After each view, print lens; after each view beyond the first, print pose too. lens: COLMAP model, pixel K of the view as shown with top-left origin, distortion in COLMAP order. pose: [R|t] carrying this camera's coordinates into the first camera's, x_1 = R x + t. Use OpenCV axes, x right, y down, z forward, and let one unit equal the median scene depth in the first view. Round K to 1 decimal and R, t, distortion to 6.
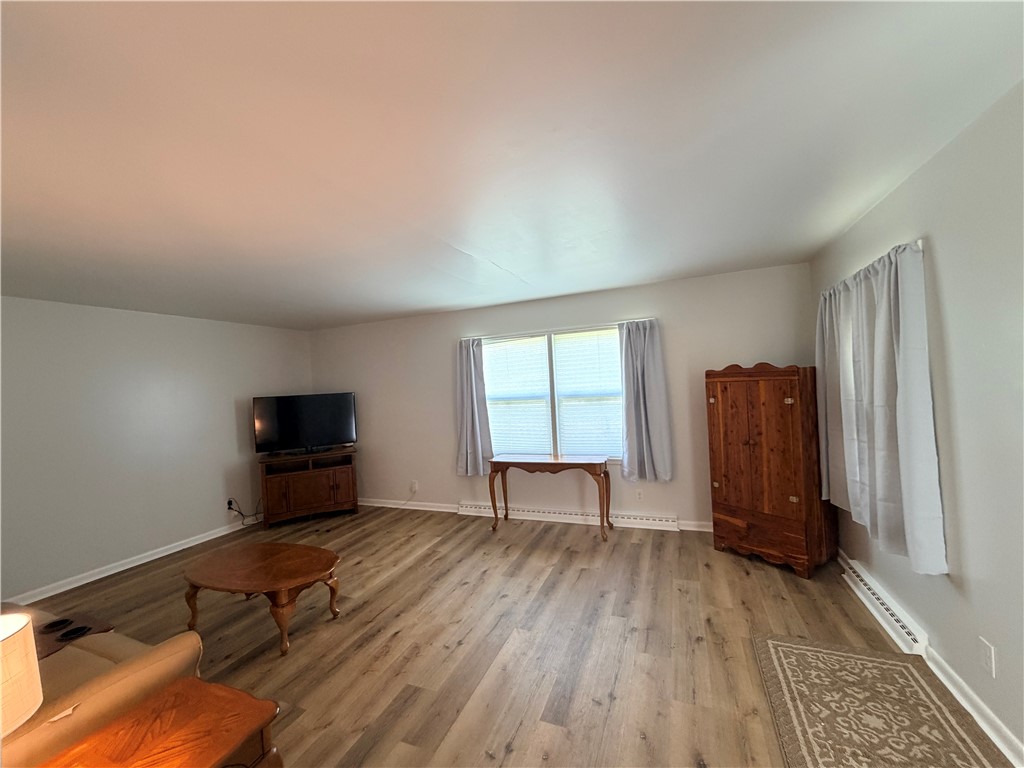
lens RADIAL K [[407.9, 0, 509.2], [0, 407.9, 385.2], [0, 0, 1]] dist [0.002052, 0.000234]
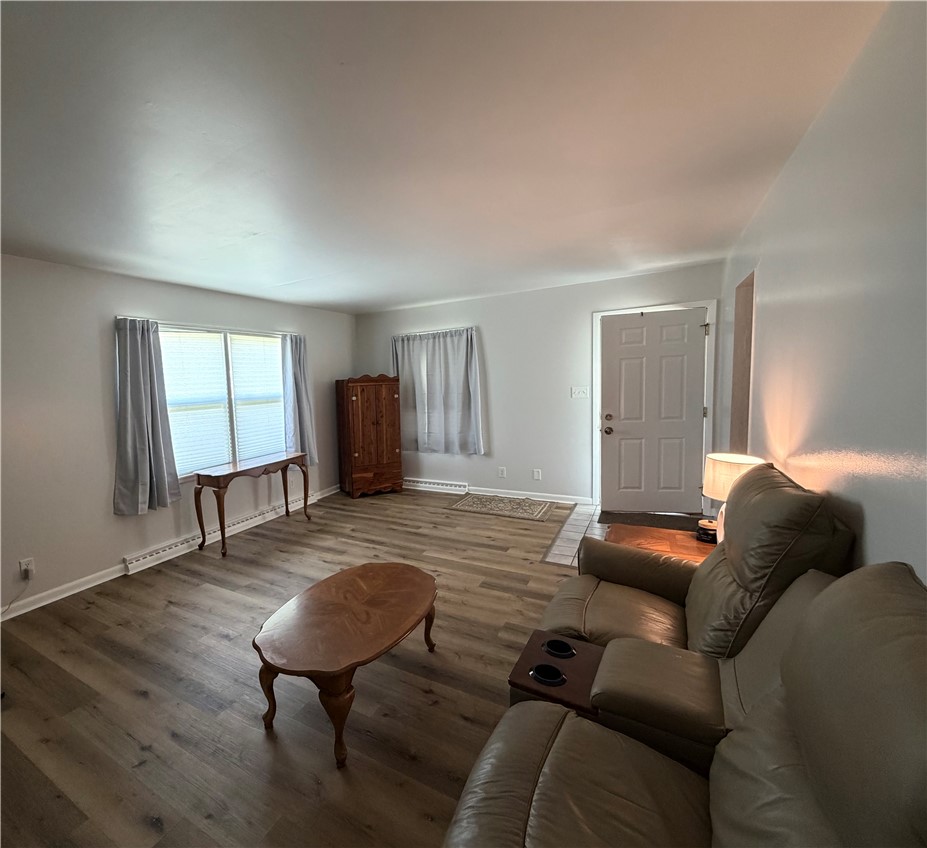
lens RADIAL K [[448.9, 0, 357.6], [0, 448.9, 423.2], [0, 0, 1]] dist [-0.000219, 0.000002]
pose [[0.194287, -0.040789, 0.980096, -1.016654], [0.034879, 0.998791, 0.034653, 0.066298], [-0.980324, 0.027452, 0.195475, 0.621624]]
